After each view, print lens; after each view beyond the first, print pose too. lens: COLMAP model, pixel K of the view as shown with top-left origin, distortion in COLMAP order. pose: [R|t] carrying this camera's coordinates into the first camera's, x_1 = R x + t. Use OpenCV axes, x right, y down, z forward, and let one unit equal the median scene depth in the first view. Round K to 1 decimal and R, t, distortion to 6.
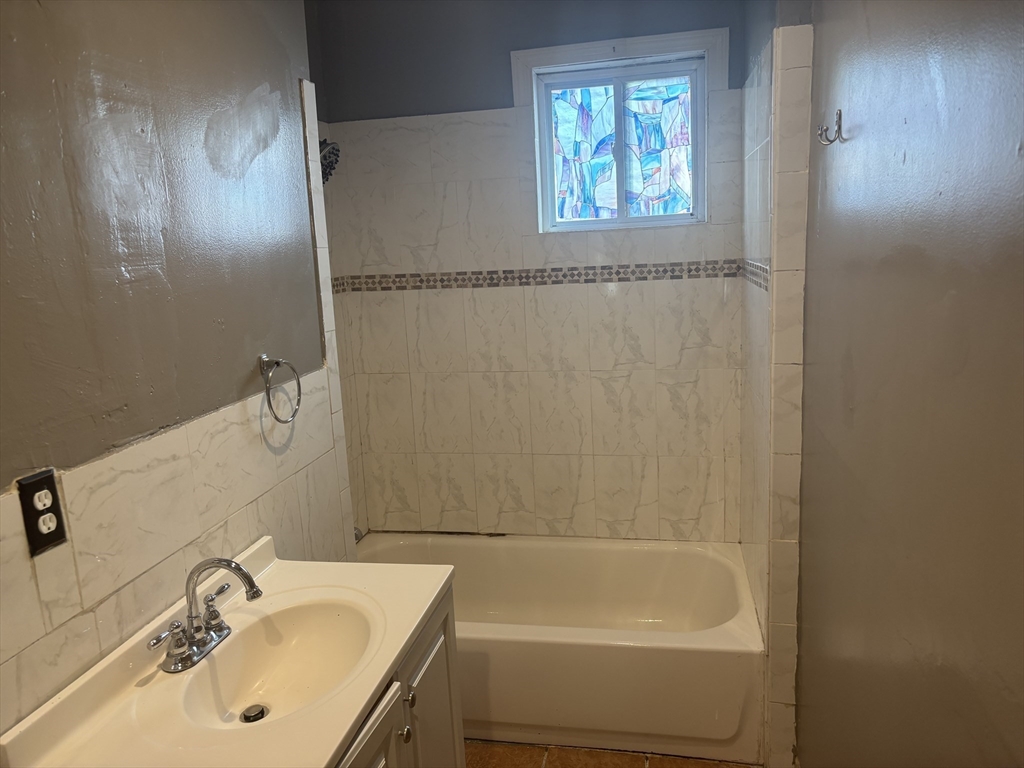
lens RADIAL K [[759.0, 0, 507.6], [0, 759.0, 380.5], [0, 0, 1]] dist [0.050391, -0.045574]
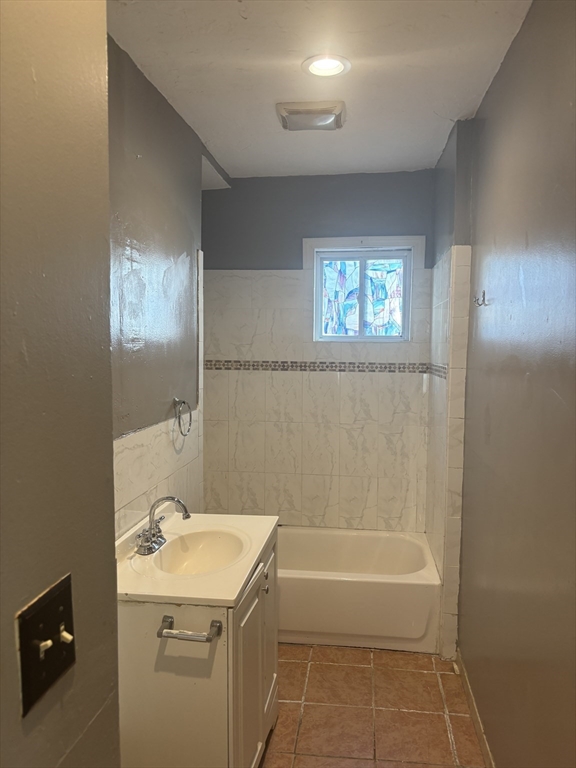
lens RADIAL K [[569.2, 0, 292.3], [0, 569.2, 388.6], [0, 0, 1]] dist [0.050391, -0.045574]
pose [[0.995077, 0.054144, 0.083013, -0.111495], [-0.044545, 0.992549, -0.113416, 0.061331], [-0.088535, 0.109160, 0.990074, -0.258874]]
